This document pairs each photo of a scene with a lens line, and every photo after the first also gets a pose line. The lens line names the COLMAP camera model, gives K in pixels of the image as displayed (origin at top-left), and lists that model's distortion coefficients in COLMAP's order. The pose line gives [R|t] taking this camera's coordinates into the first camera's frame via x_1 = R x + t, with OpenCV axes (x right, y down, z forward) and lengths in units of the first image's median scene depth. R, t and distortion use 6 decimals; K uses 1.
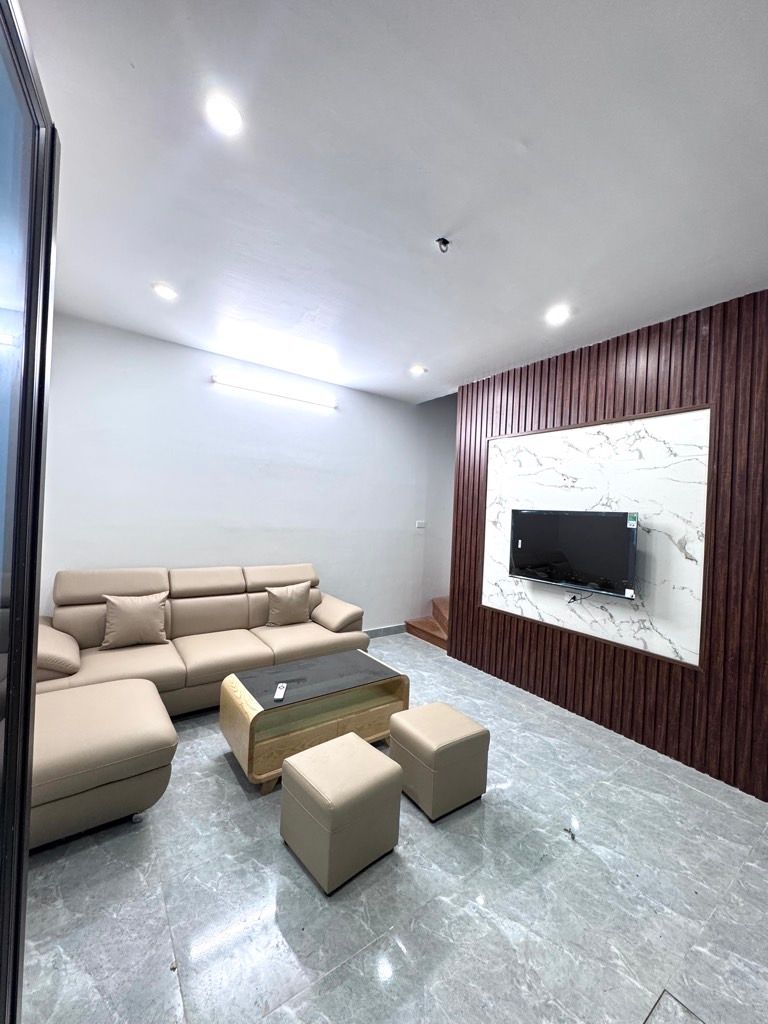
lens RADIAL K [[407.2, 0, 384.6], [0, 407.2, 514.2], [0, 0, 1]] dist [-0.005752, 0.000904]
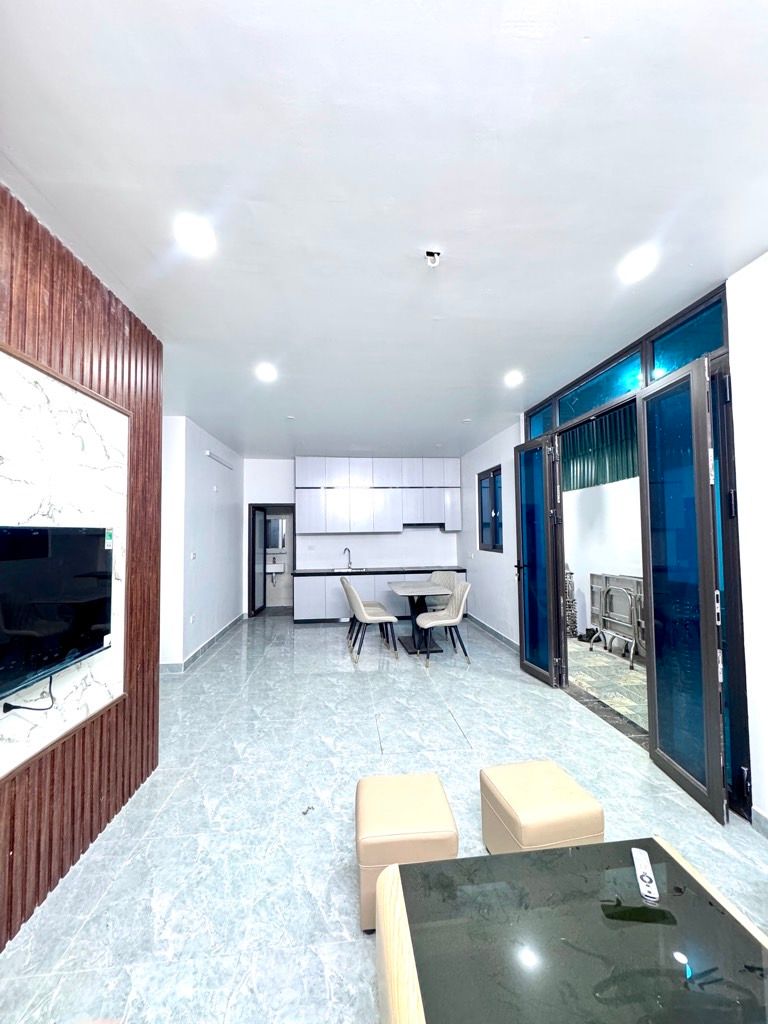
lens RADIAL K [[407.2, 0, 382.8], [0, 407.2, 513.2], [0, 0, 1]] dist [-0.005752, 0.000904]
pose [[-0.865625, -0.012087, 0.500546, -0.160933], [-0.027998, 0.999313, -0.024288, -0.030309], [-0.499909, -0.035038, -0.865369, 1.459122]]
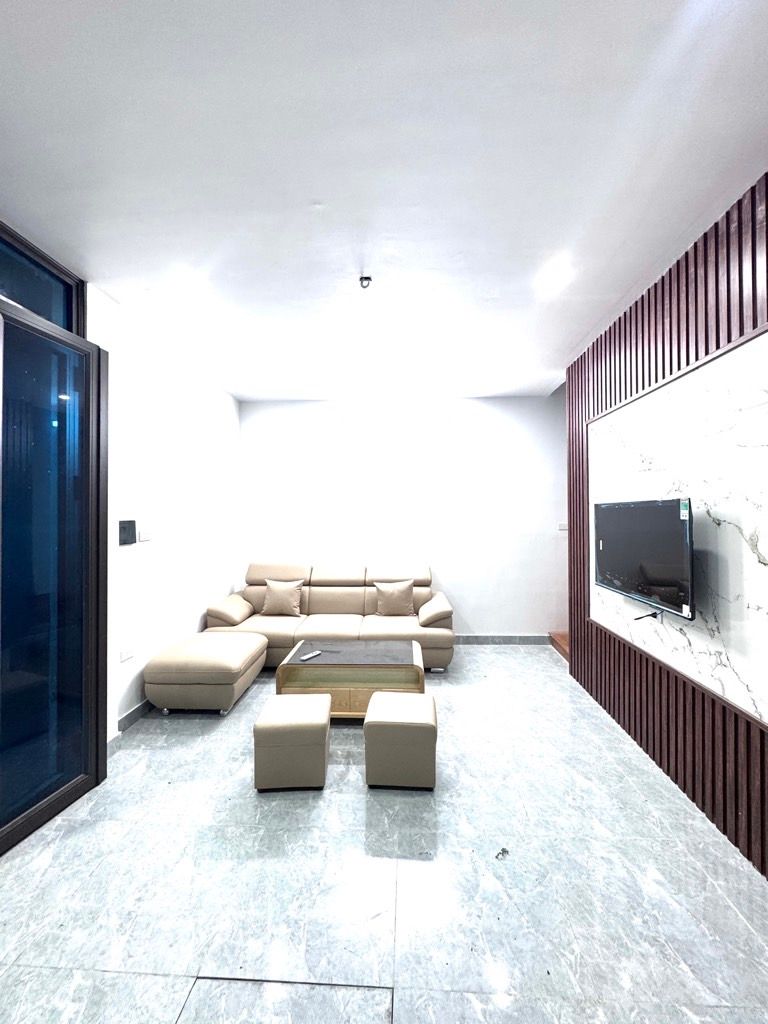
lens RADIAL K [[407.2, 0, 387.9], [0, 407.2, 513.1], [0, 0, 1]] dist [-0.005752, 0.000904]
pose [[0.774188, -0.056521, -0.630427, 0.649977], [0.039544, 0.998378, -0.040949, 0.030206], [0.631719, 0.006773, 0.775168, 0.105691]]
